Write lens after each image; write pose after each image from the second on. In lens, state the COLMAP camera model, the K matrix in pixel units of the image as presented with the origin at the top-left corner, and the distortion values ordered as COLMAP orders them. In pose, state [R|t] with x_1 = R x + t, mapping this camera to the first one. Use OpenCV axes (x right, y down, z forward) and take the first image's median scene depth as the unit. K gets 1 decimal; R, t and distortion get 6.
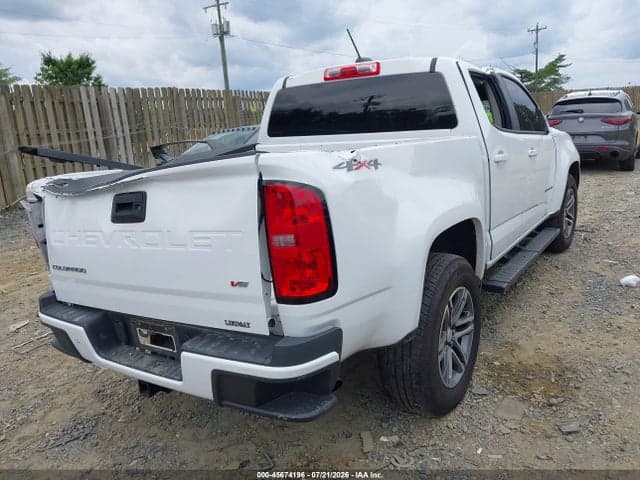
lens RADIAL K [[511.9, 0, 316.7], [0, 511.9, 244.4], [0, 0, 1]] dist [0.029509, -0.040654]
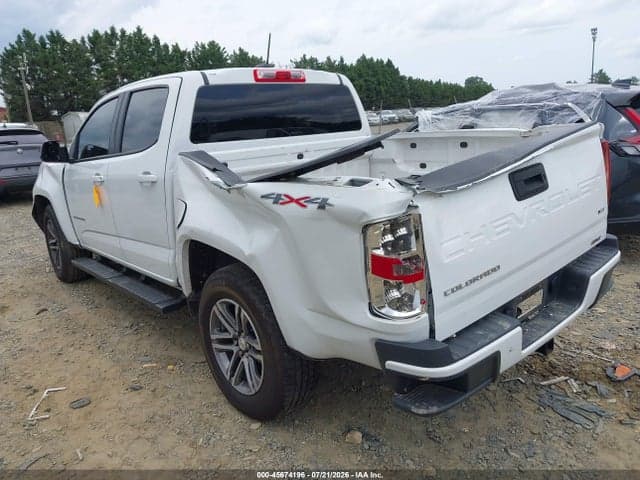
lens RADIAL K [[511.9, 0, 318.6], [0, 511.9, 238.3], [0, 0, 1]] dist [0.029509, -0.040654]
pose [[0.220524, -0.175421, 0.959477, -1.212609], [0.268235, 0.956673, 0.113257, -0.158824], [-0.937774, 0.232390, 0.258023, 0.950102]]
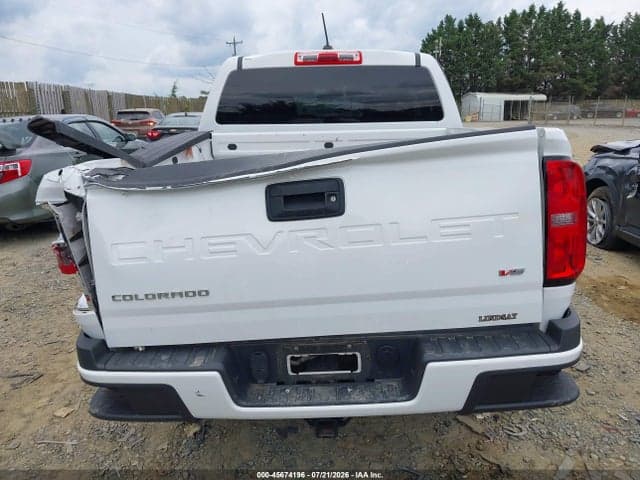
lens RADIAL K [[511.9, 0, 317.1], [0, 511.9, 238.9], [0, 0, 1]] dist [0.029509, -0.040654]
pose [[0.836335, -0.081617, 0.542109, -0.635852], [0.091897, 0.995735, 0.008138, -0.014088], [-0.540461, 0.043012, 0.840269, 0.284194]]
